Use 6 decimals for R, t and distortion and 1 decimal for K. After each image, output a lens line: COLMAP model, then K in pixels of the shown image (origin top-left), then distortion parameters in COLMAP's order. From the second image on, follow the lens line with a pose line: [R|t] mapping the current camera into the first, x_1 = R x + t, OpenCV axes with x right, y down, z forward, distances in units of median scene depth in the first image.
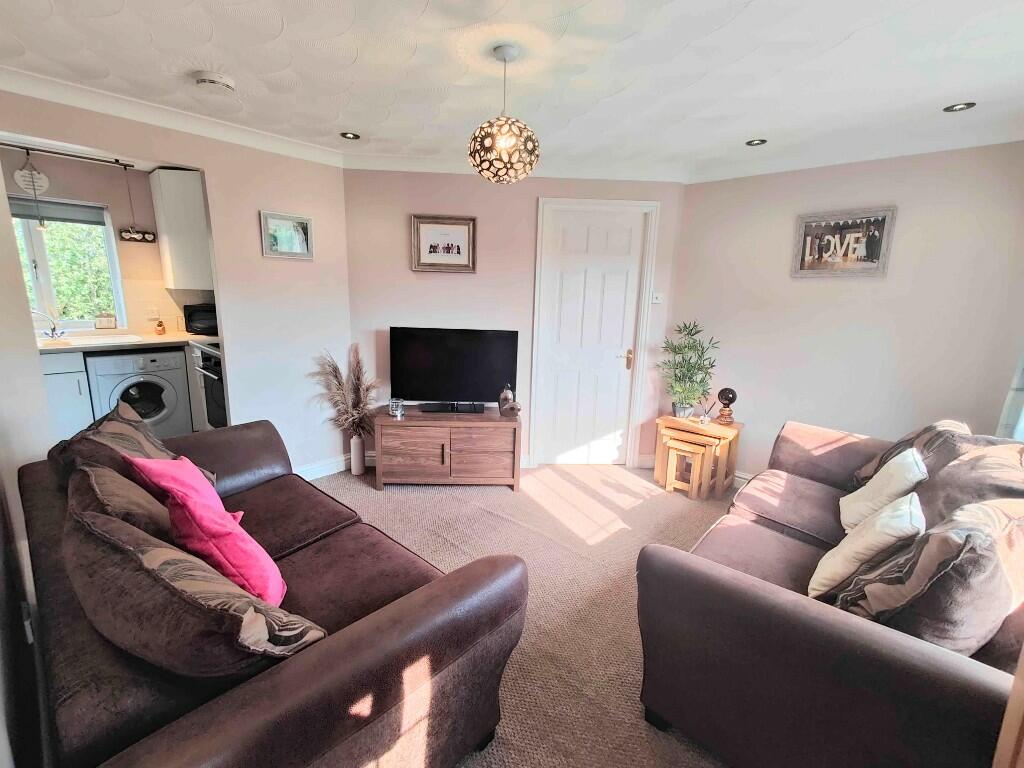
lens RADIAL K [[454.4, 0, 512.2], [0, 454.4, 378.0], [0, 0, 1]] dist [0.016684, 0.000040]
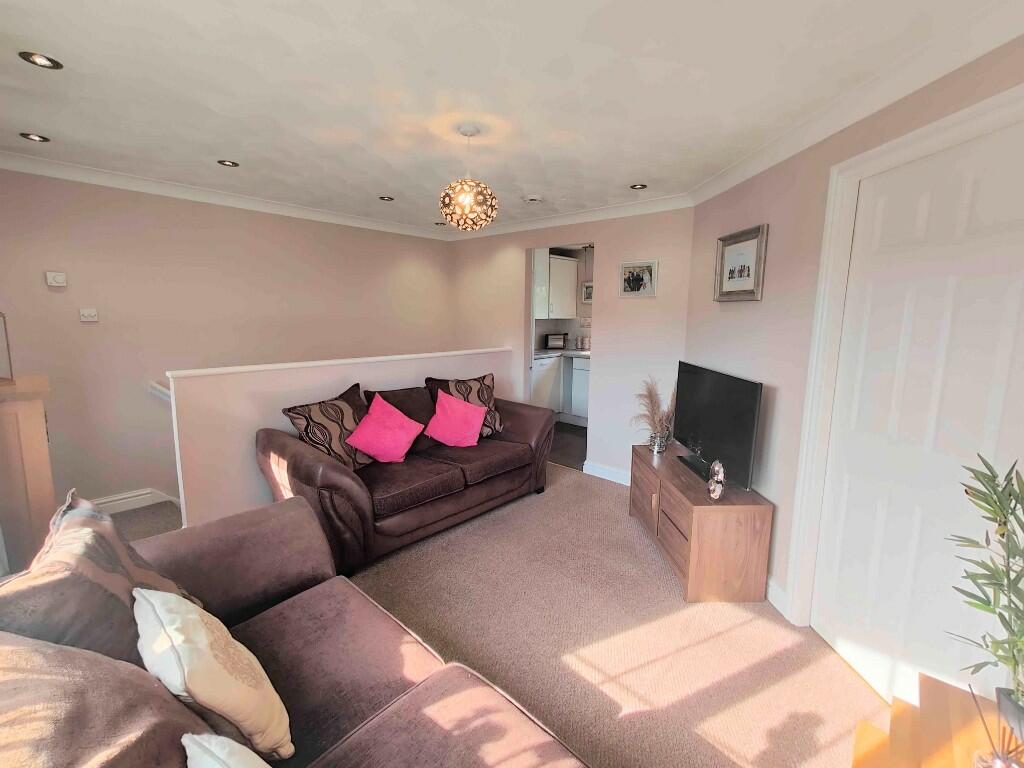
lens RADIAL K [[454.4, 0, 512.2], [0, 454.4, 378.0], [0, 0, 1]] dist [0.016684, 0.000040]
pose [[-0.009160, 0.119326, -0.992813, 0.605751], [-0.211662, 0.970126, 0.118552, -0.103552], [0.977300, 0.211227, 0.016371, 0.574249]]
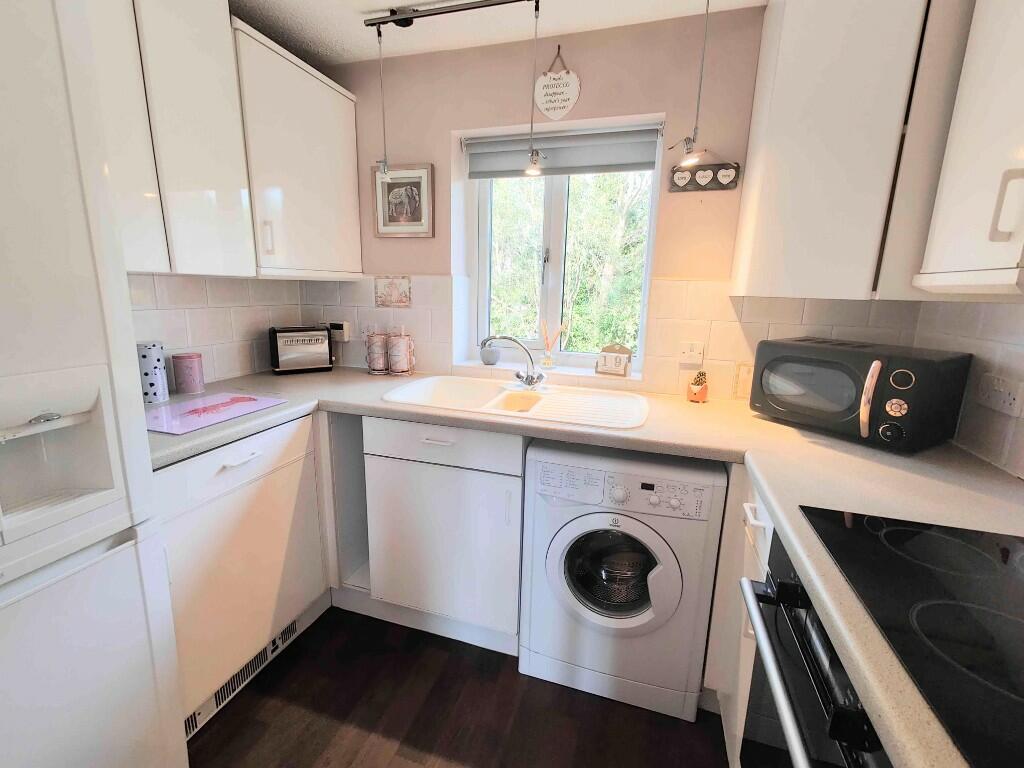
lens RADIAL K [[454.4, 0, 512.2], [0, 454.4, 378.0], [0, 0, 1]] dist [0.016684, 0.000040]
pose [[0.429618, 0.156997, -0.889258, -0.506815], [-0.191014, 0.978286, 0.080432, -0.129794], [0.882577, 0.135306, 0.450278, 0.713743]]
